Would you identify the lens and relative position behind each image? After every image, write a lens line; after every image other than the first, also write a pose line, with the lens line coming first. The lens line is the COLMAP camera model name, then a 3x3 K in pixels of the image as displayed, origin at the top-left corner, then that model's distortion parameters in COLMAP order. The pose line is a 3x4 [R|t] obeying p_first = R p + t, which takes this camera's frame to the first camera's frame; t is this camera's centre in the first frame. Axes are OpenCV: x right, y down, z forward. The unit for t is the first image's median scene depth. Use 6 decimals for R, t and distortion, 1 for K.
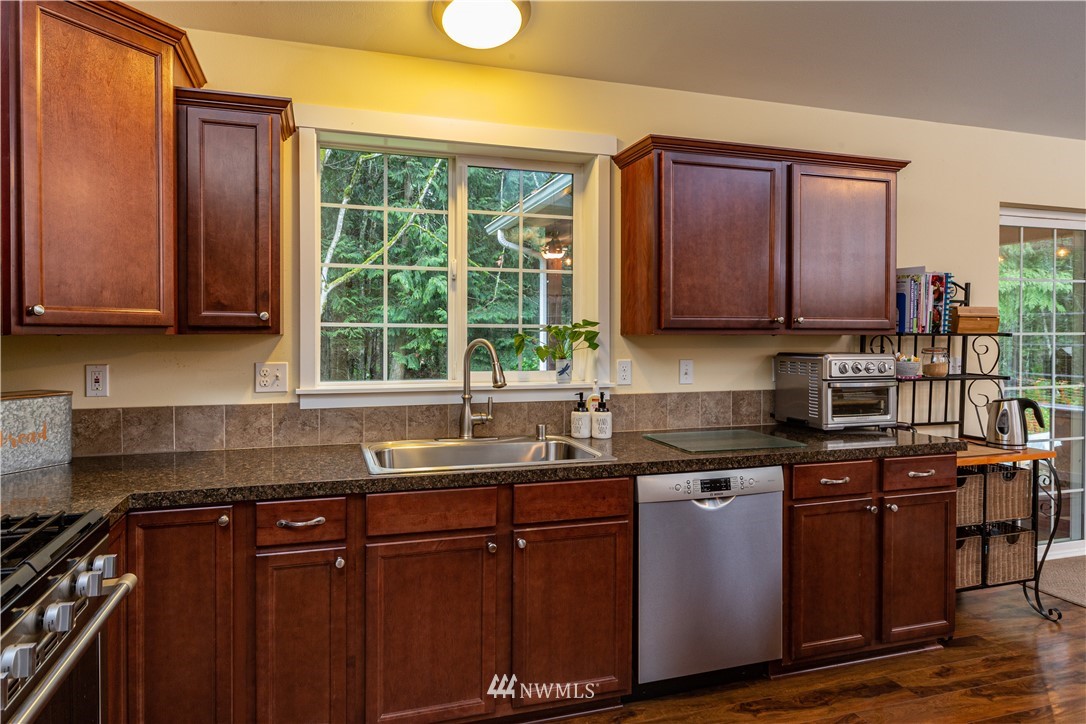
lens RADIAL K [[680.7, 0, 540.8], [0, 680.7, 337.5], [0, 0, 1]] dist [0.003444, 0.001779]
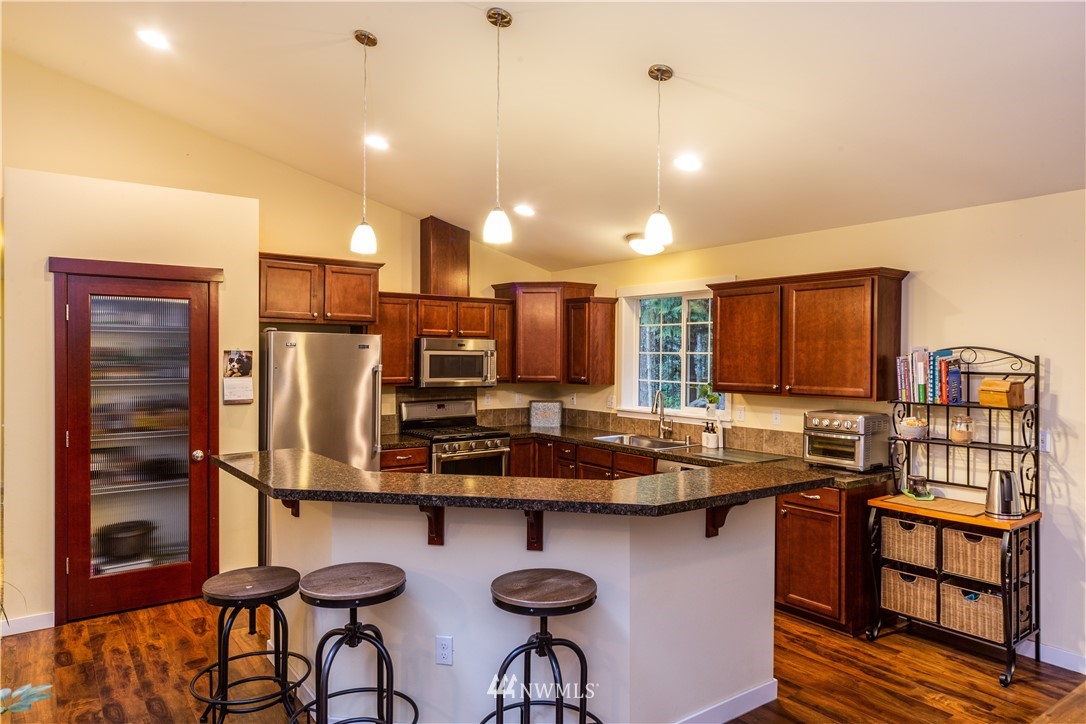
lens RADIAL K [[693.0, 0, 544.9], [0, 693.0, 366.3], [0, 0, 1]] dist [0.003199, 0.000174]
pose [[0.314336, 0.012037, -0.949235, 1.813330], [-0.017403, 0.999825, 0.006916, -0.079378], [0.949152, 0.014346, 0.314491, -0.007486]]
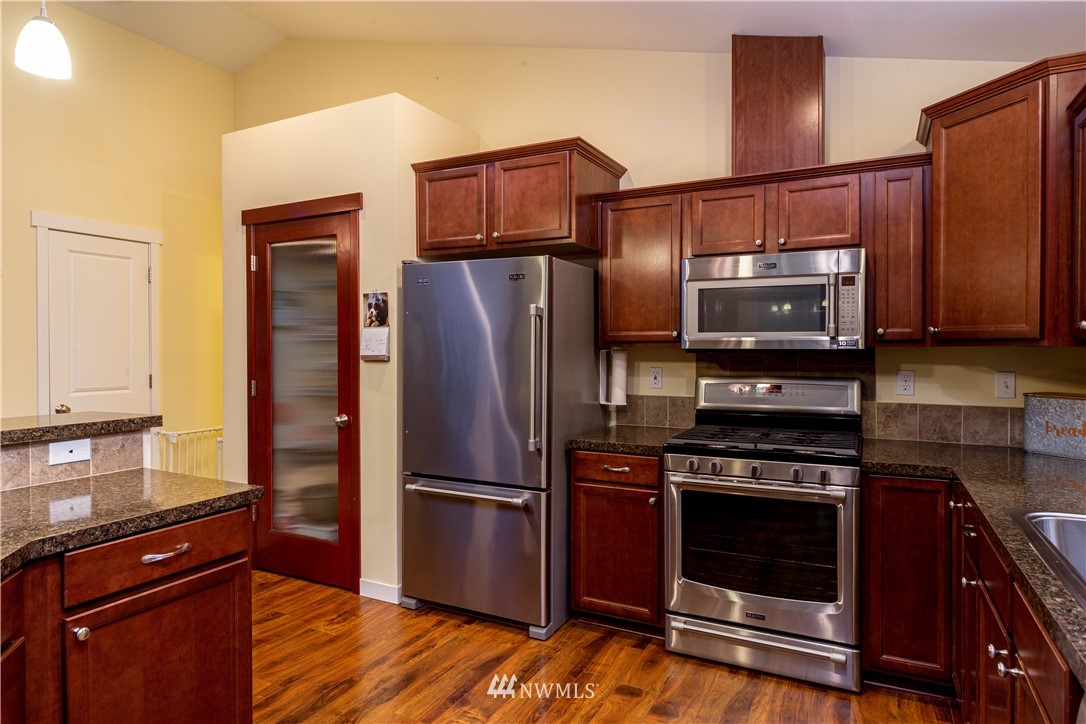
lens RADIAL K [[635.9, 0, 543.7], [0, 635.9, 348.3], [0, 0, 1]] dist [-0.000810, 0.001285]
pose [[-0.717716, 0.005421, -0.696315, 0.572313], [-0.009401, 0.999803, 0.017473, -0.010339], [0.696272, 0.019086, -0.717524, 0.931961]]
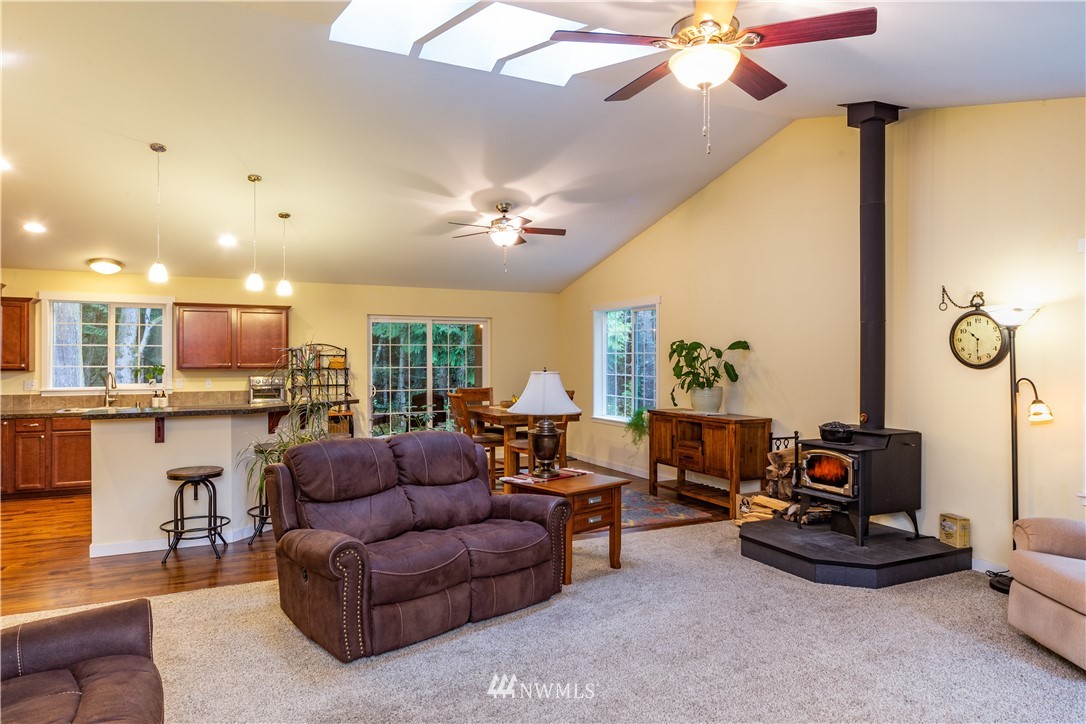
lens RADIAL K [[681.8, 0, 541.4], [0, 681.8, 356.9], [0, 0, 1]] dist [-0.004032, -0.002488]
pose [[0.990911, -0.002789, 0.134492, 1.330935], [0.004813, 0.999880, -0.014719, -0.009952], [-0.134435, 0.015233, 0.990805, -2.102504]]
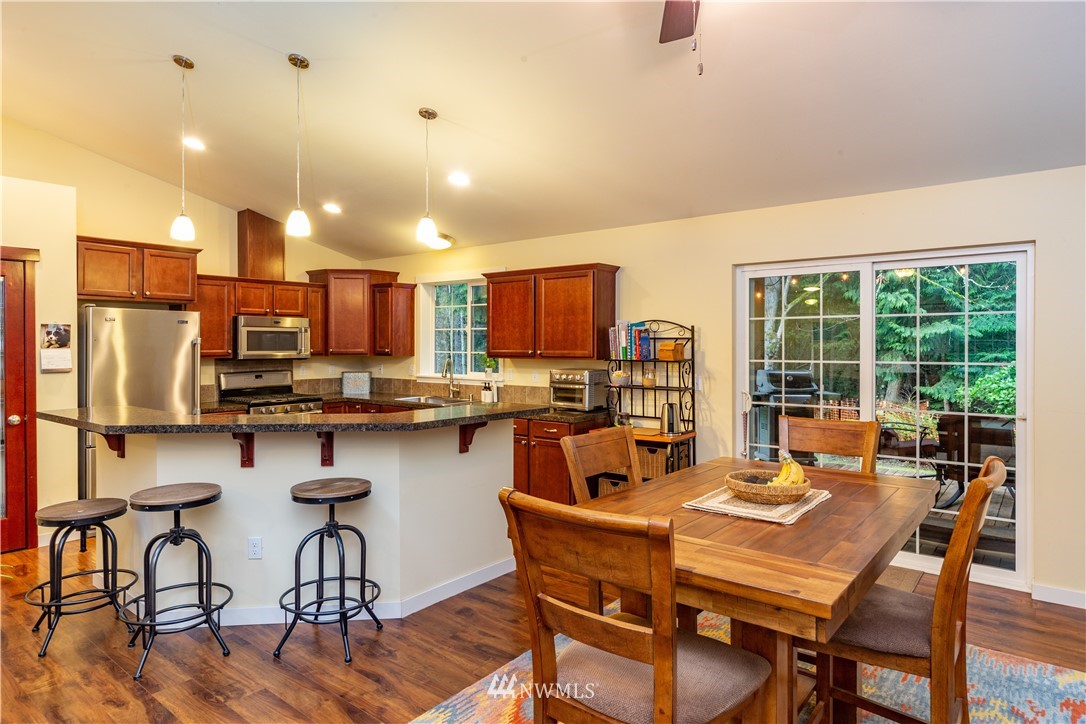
lens RADIAL K [[635.9, 0, 543.7], [0, 635.9, 348.3], [0, 0, 1]] dist [-0.000810, 0.001285]
pose [[0.550236, 0.002982, -0.835004, 2.118974], [-0.008298, 0.999964, -0.001896, -0.035302], [0.834968, 0.007972, 0.550241, -0.031962]]
